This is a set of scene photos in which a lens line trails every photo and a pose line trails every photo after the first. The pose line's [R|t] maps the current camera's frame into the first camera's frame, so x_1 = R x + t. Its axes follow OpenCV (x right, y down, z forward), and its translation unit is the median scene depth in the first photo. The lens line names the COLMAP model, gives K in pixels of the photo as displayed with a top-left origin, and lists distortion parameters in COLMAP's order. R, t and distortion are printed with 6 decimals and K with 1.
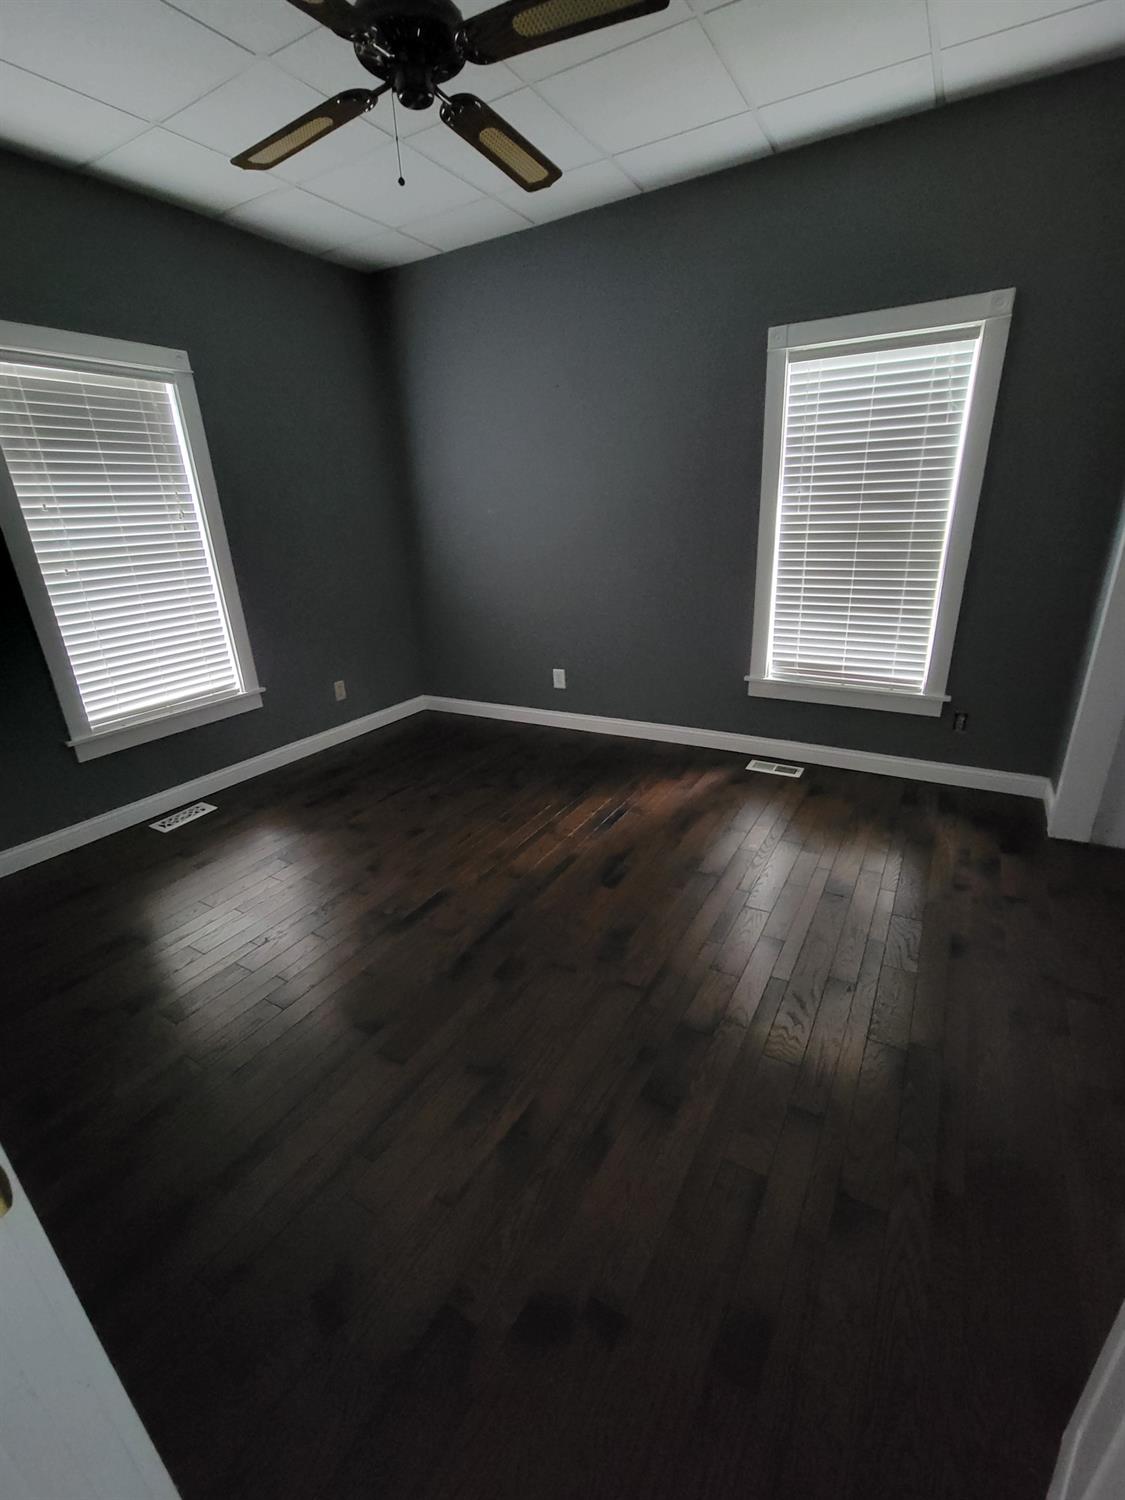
lens RADIAL K [[638.0, 0, 568.4], [0, 638.0, 742.8], [0, 0, 1]] dist [-0.022653, -0.000084]
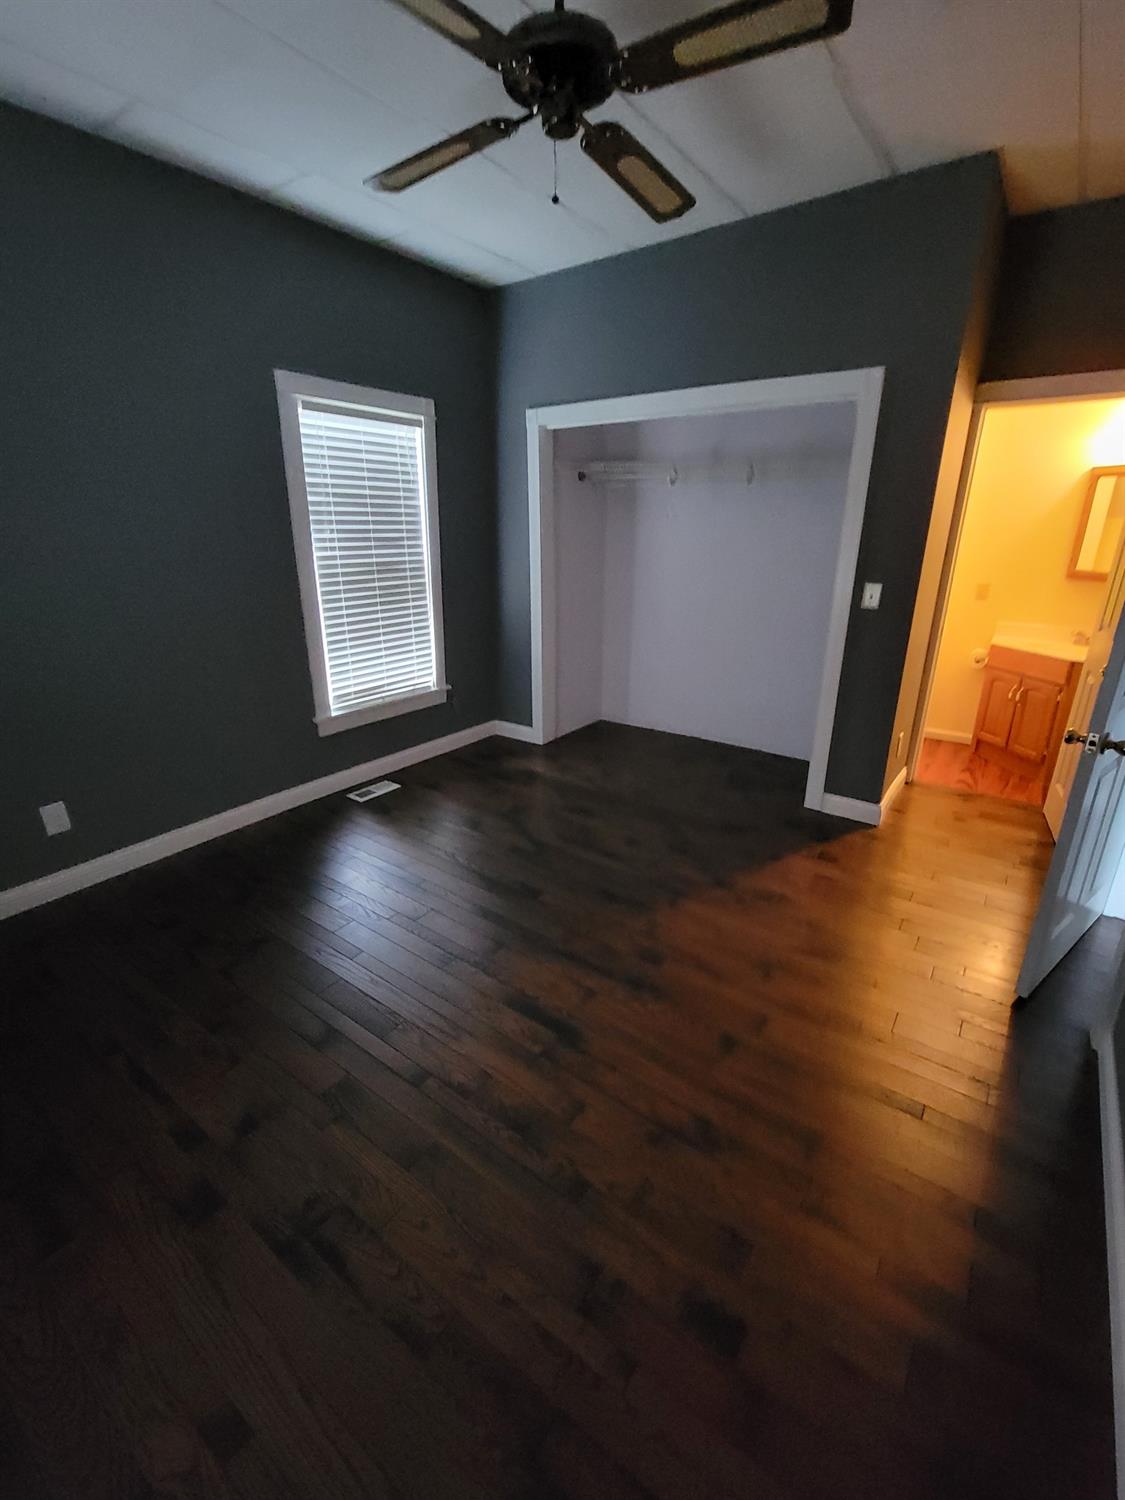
lens RADIAL K [[638.0, 0, 568.4], [0, 638.0, 742.8], [0, 0, 1]] dist [-0.022653, -0.000084]
pose [[0.092393, -0.282441, 0.954825, -0.704154], [0.336343, 0.911416, 0.237054, -0.195372], [-0.937196, 0.299247, 0.179205, 0.541769]]
